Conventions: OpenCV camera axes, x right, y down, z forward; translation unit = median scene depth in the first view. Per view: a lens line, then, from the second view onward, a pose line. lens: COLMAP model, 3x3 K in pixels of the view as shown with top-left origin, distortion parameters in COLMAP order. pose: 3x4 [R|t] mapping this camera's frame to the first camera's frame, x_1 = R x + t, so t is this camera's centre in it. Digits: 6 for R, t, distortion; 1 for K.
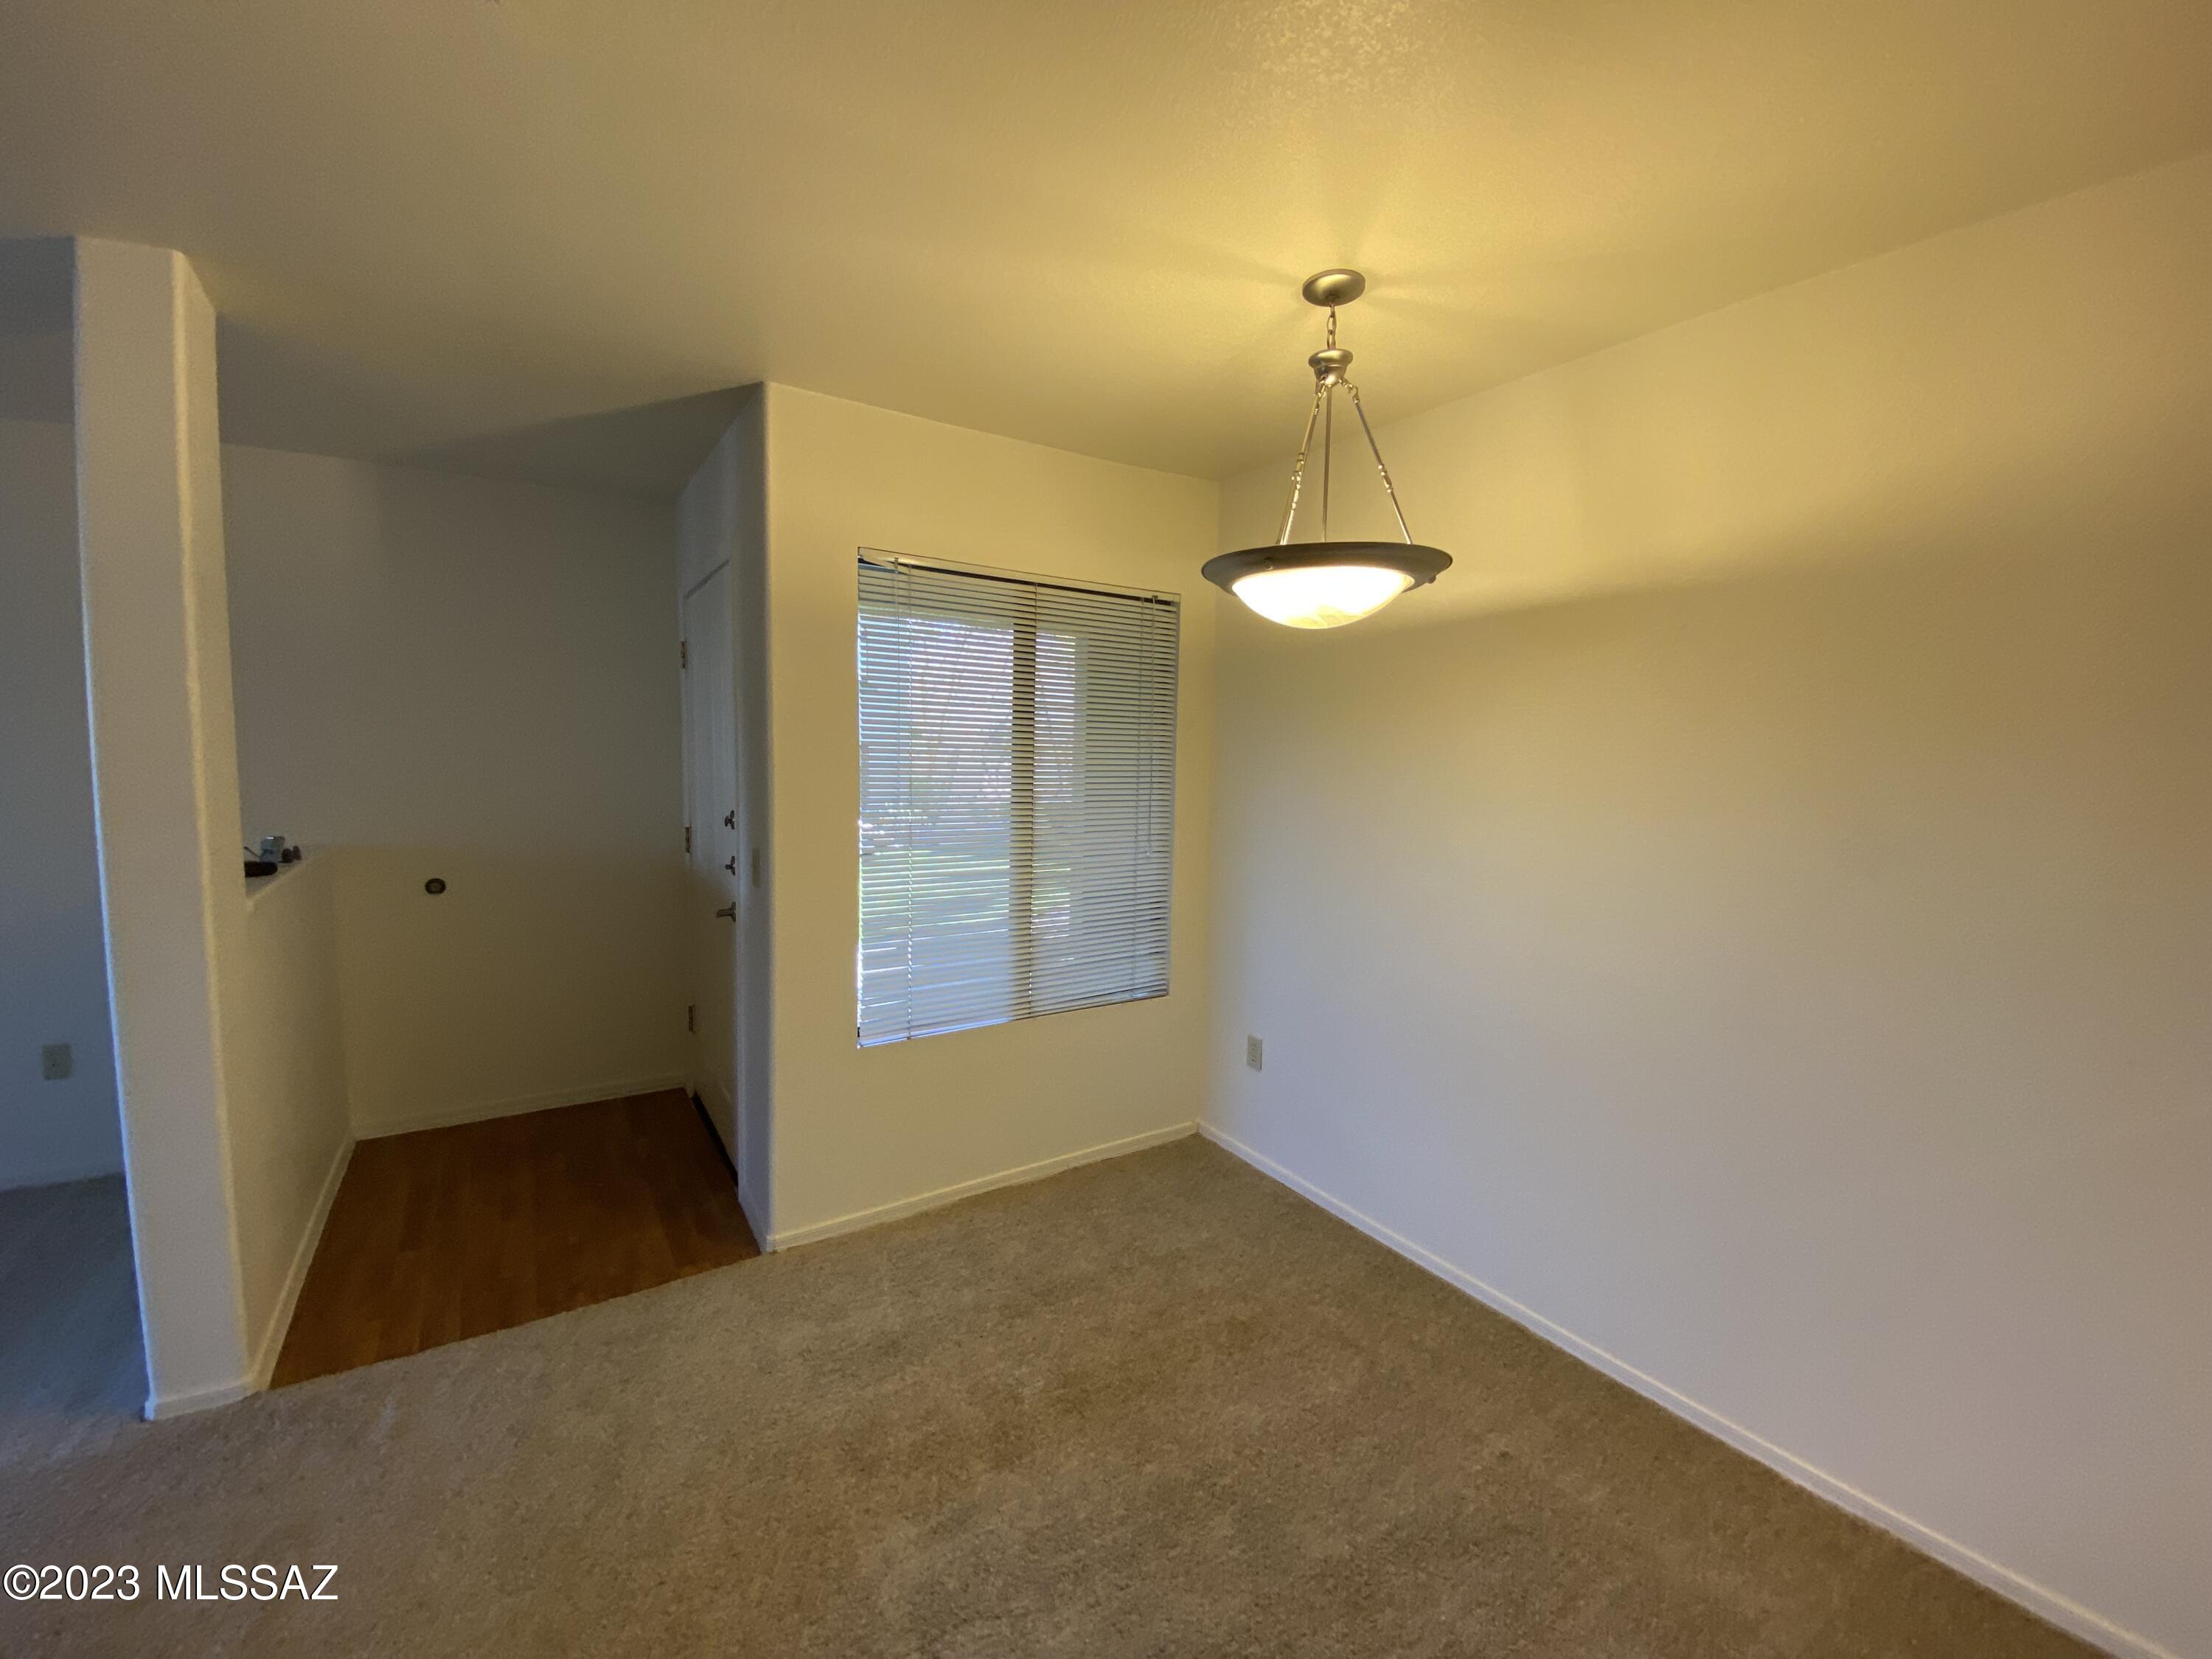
lens RADIAL K [[928.0, 0, 1076.1], [0, 928.0, 824.2], [0, 0, 1]] dist [0.053767, -0.028290]
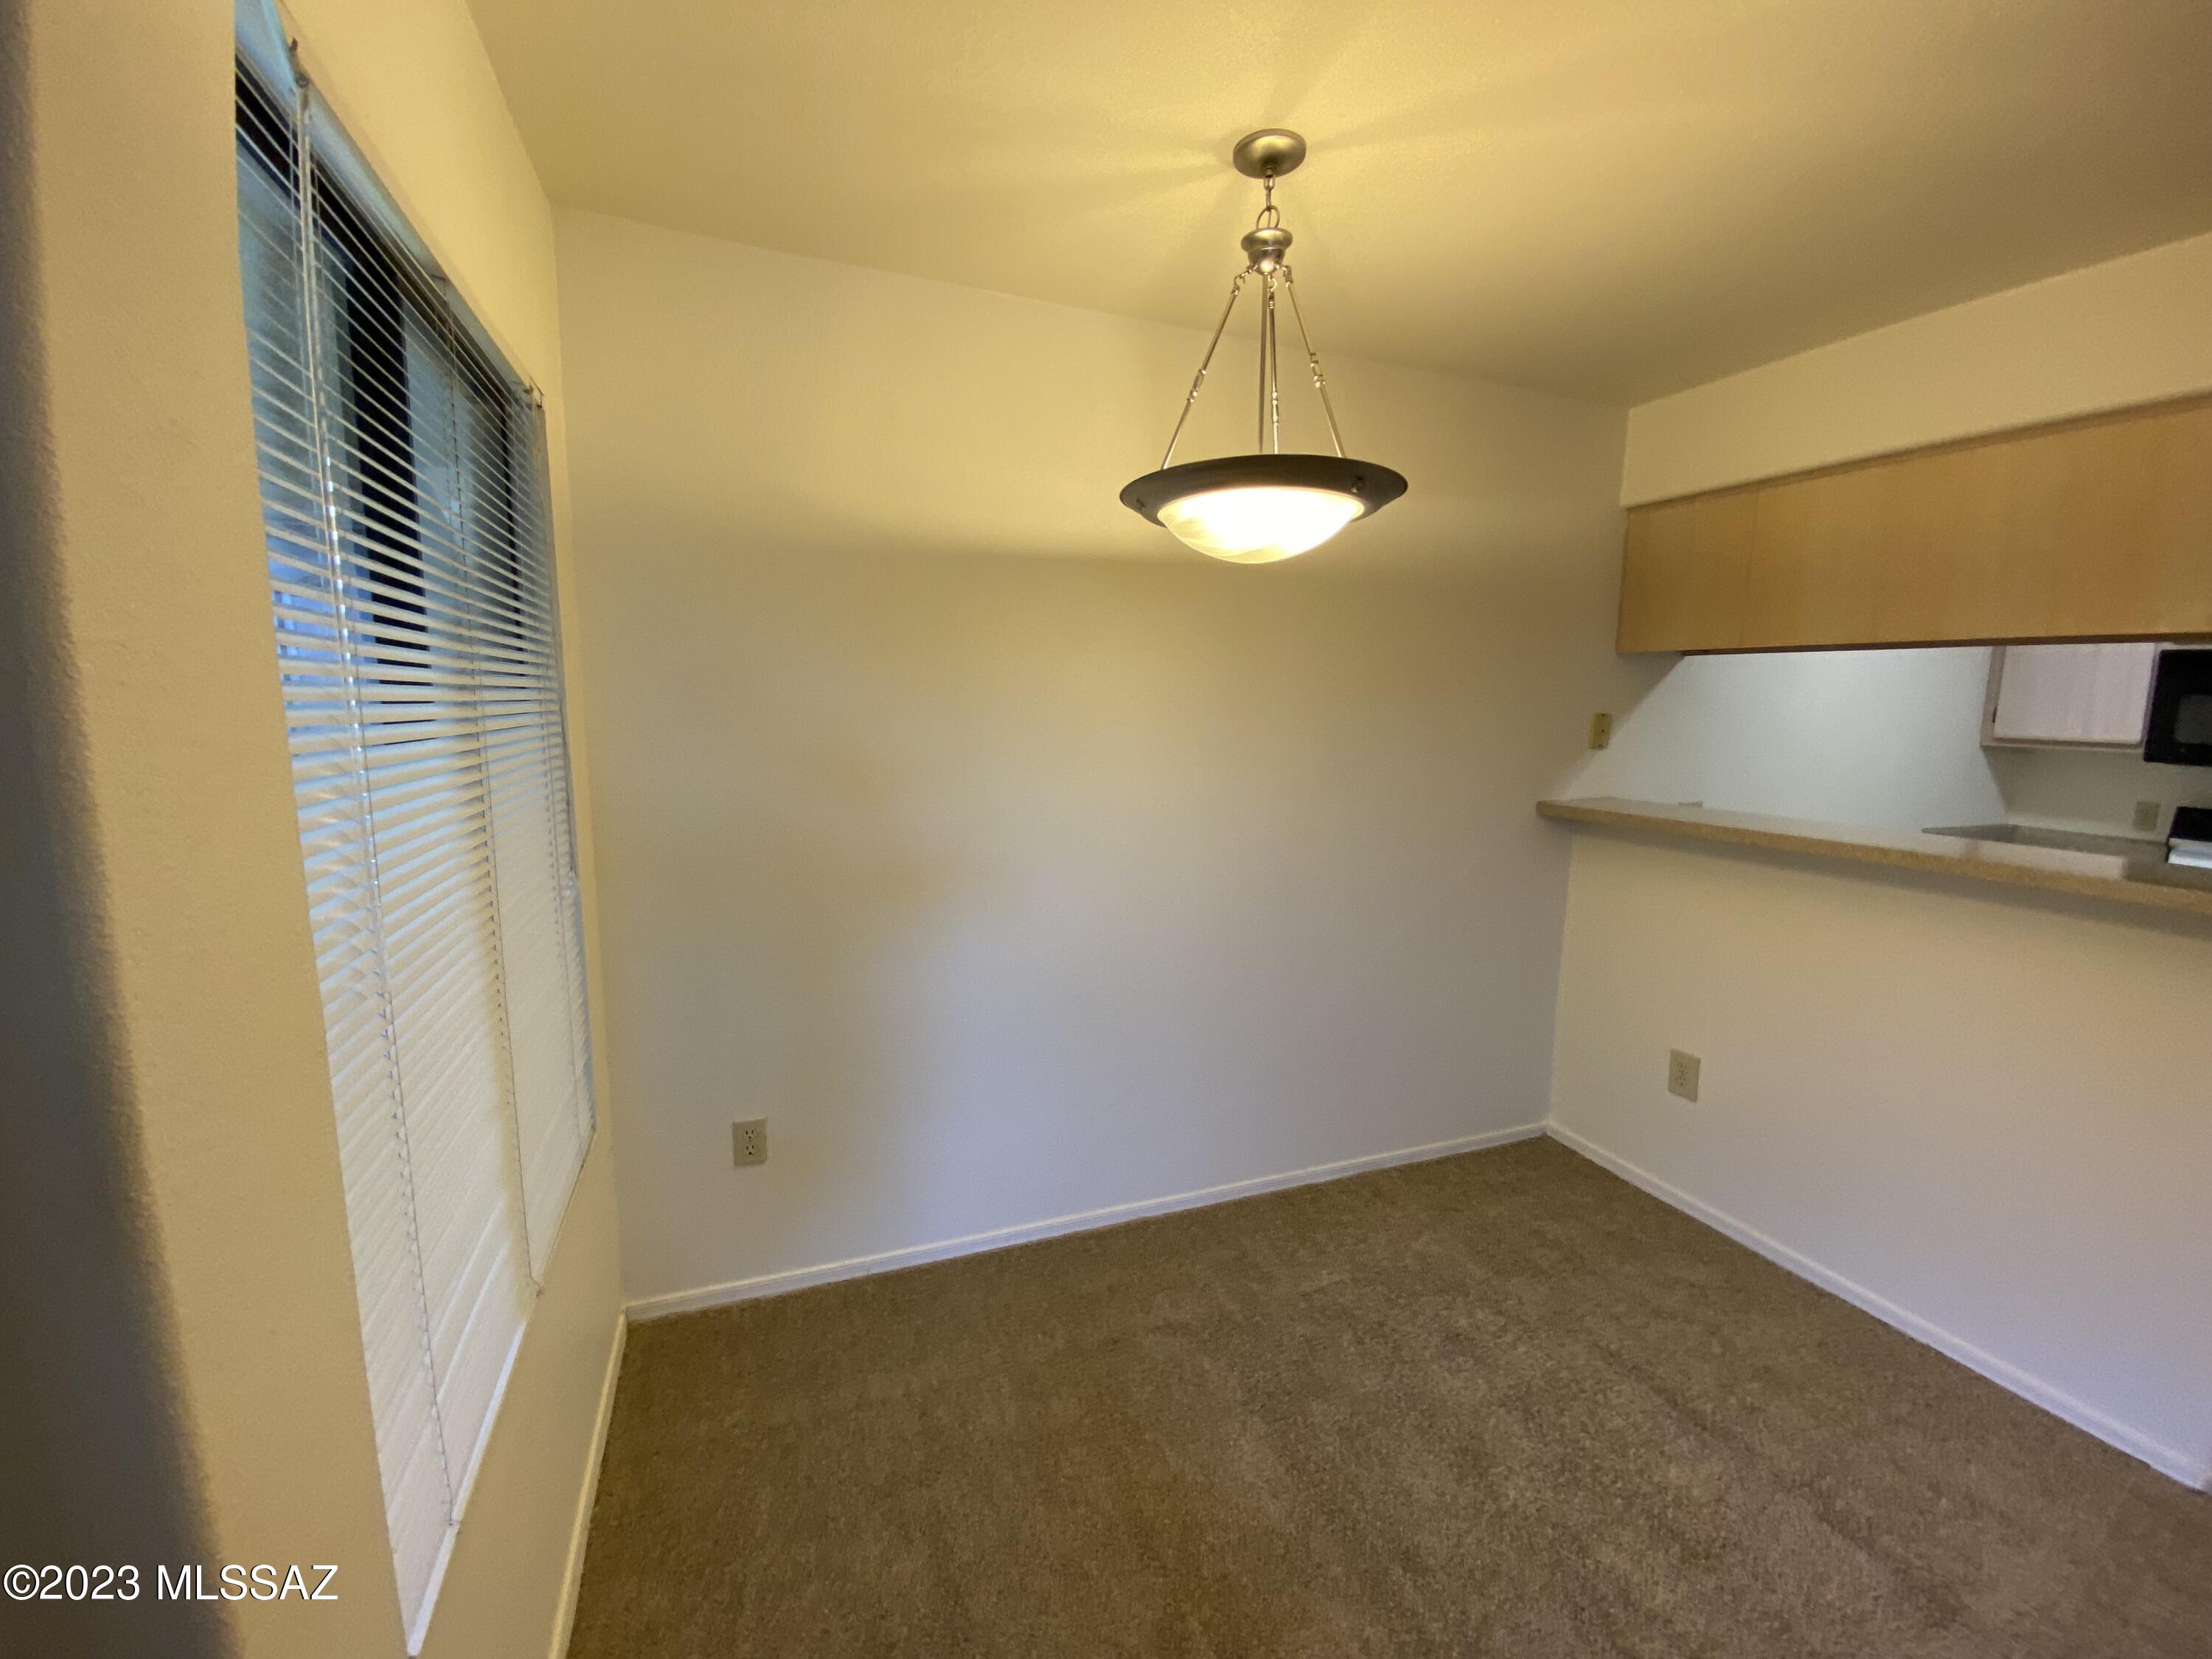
lens RADIAL K [[908.1, 0, 1107.5], [0, 908.1, 834.0], [0, 0, 1]] dist [0.030931, -0.025813]
pose [[0.191115, -0.155506, 0.969171, -0.501375], [0.070801, 0.986983, 0.144402, -0.077372], [-0.979011, 0.041021, 0.199637, 0.788294]]
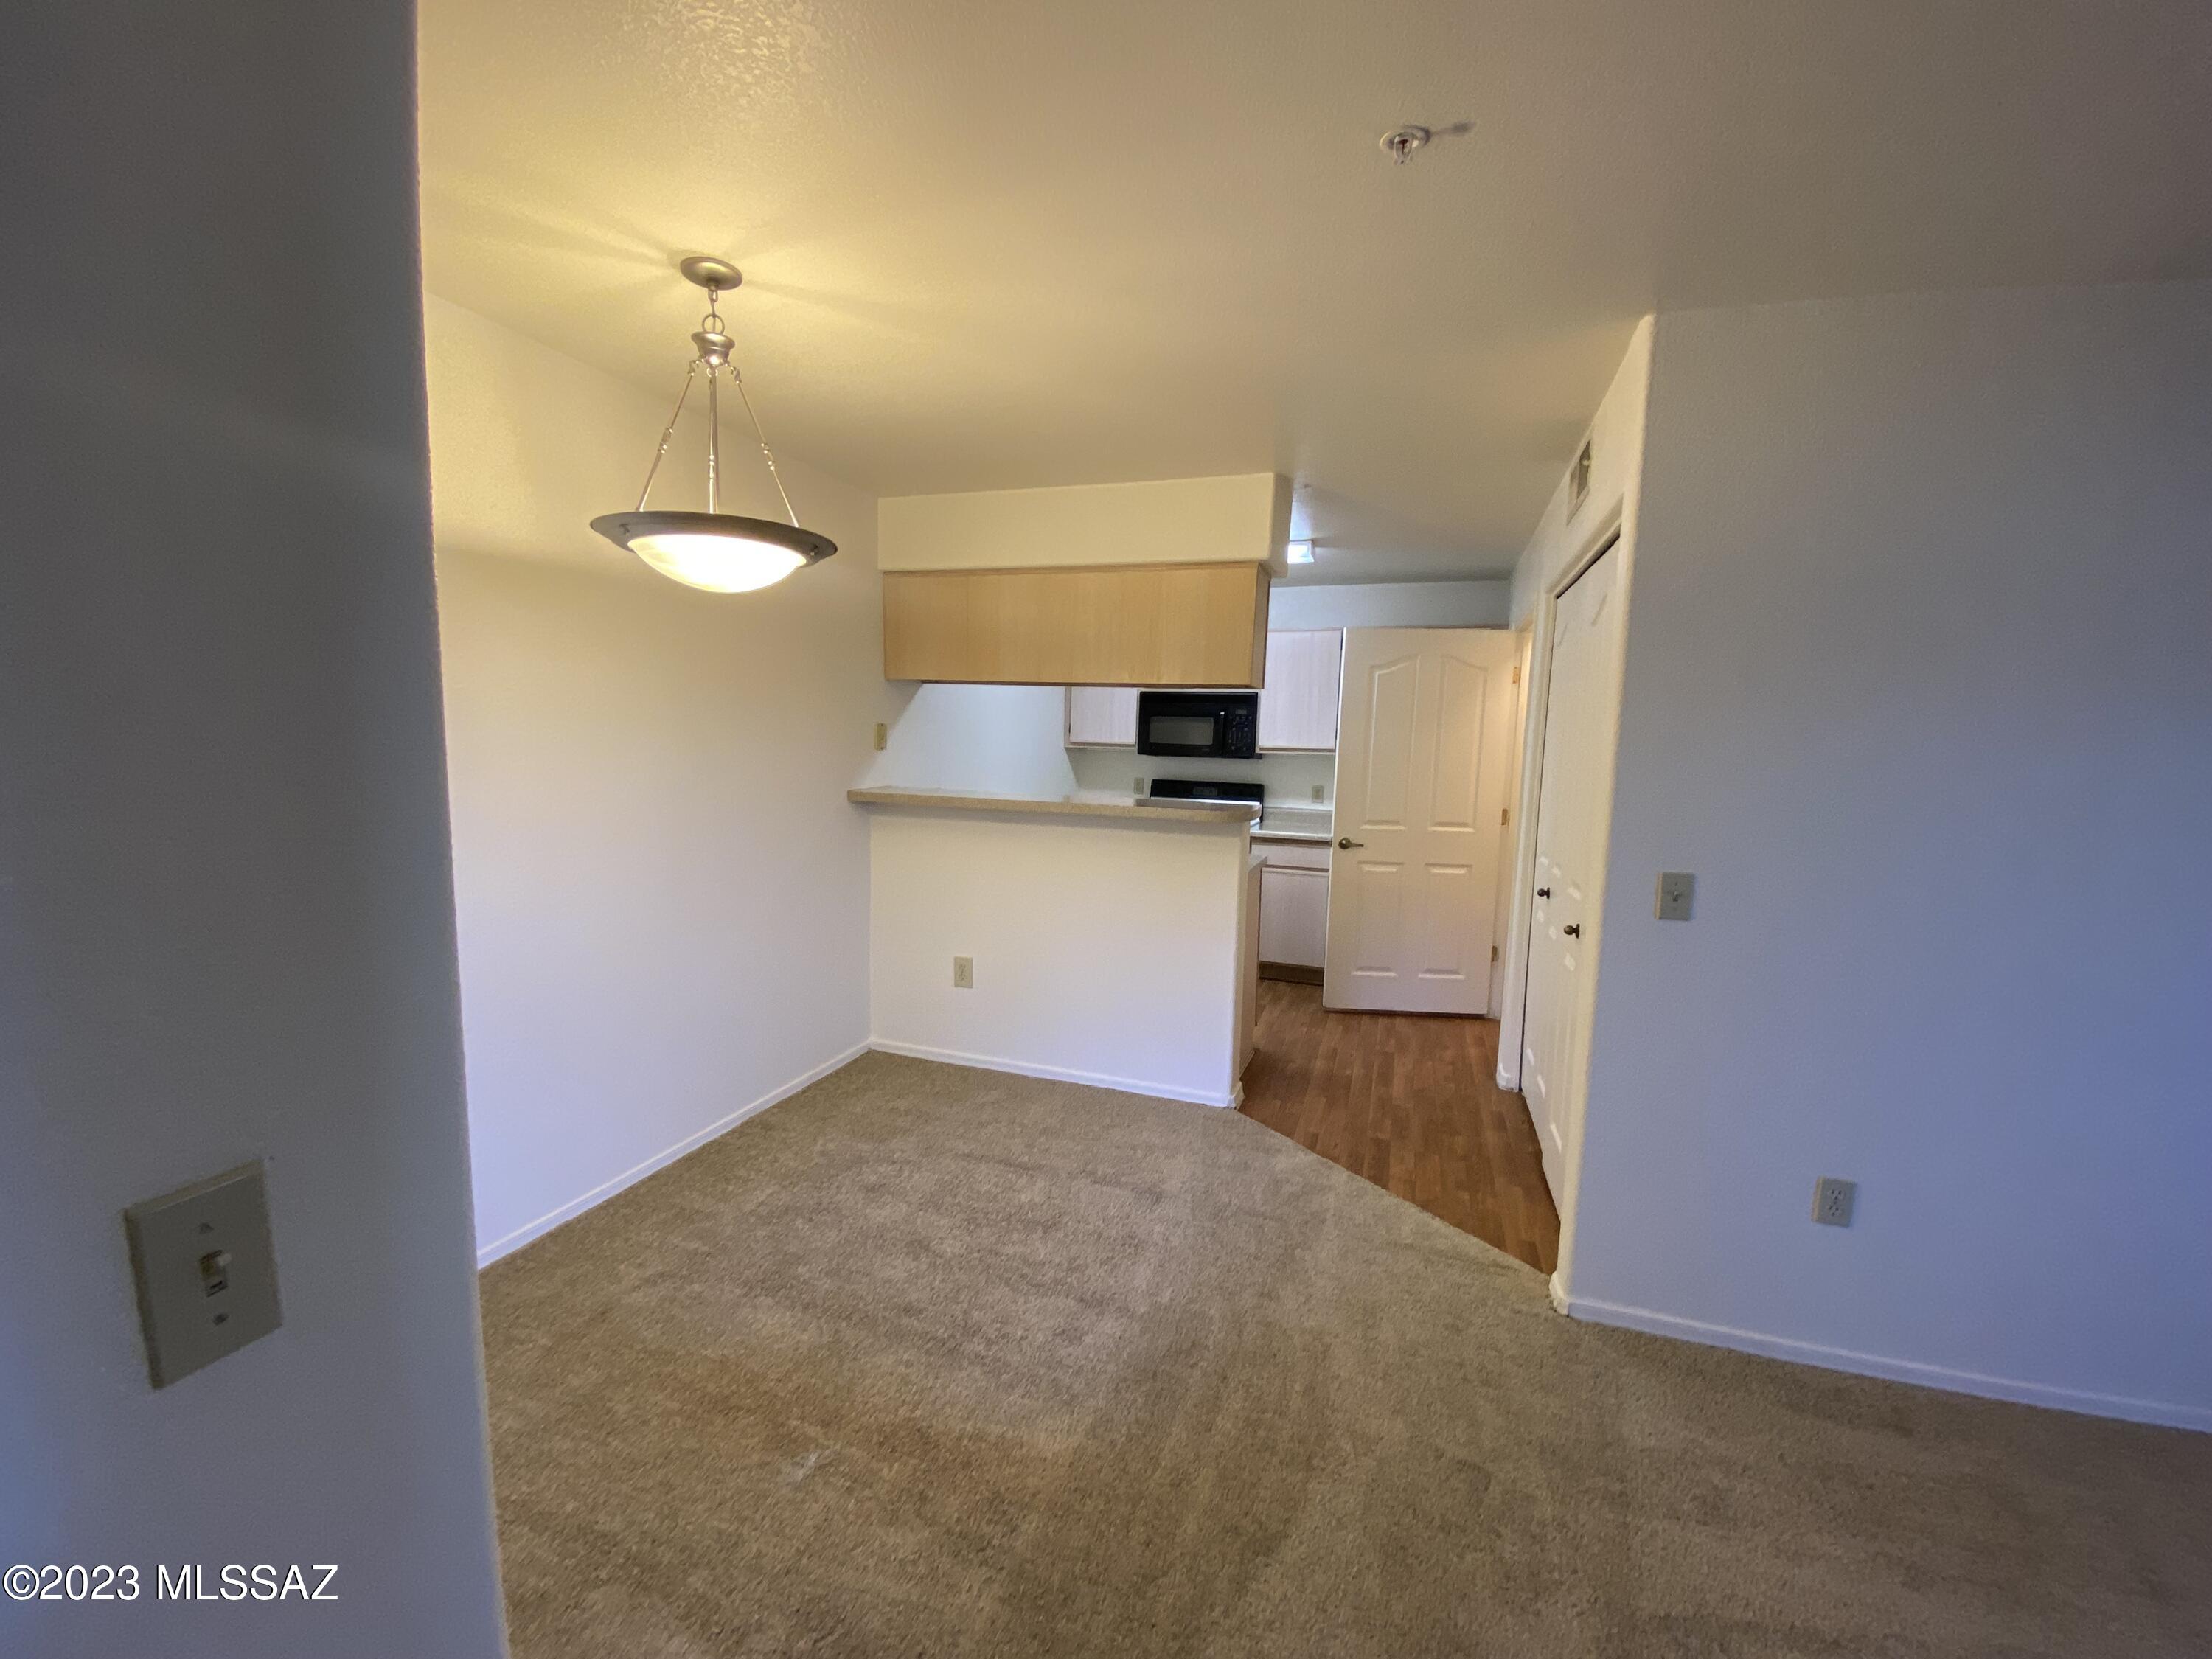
lens RADIAL K [[908.1, 0, 1107.5], [0, 908.1, 834.0], [0, 0, 1]] dist [0.030931, -0.025813]
pose [[-0.627810, -0.117882, 0.769388, -0.700998], [0.026378, 0.984675, 0.172391, -0.088865], [-0.777919, 0.128524, -0.615080, 1.096038]]
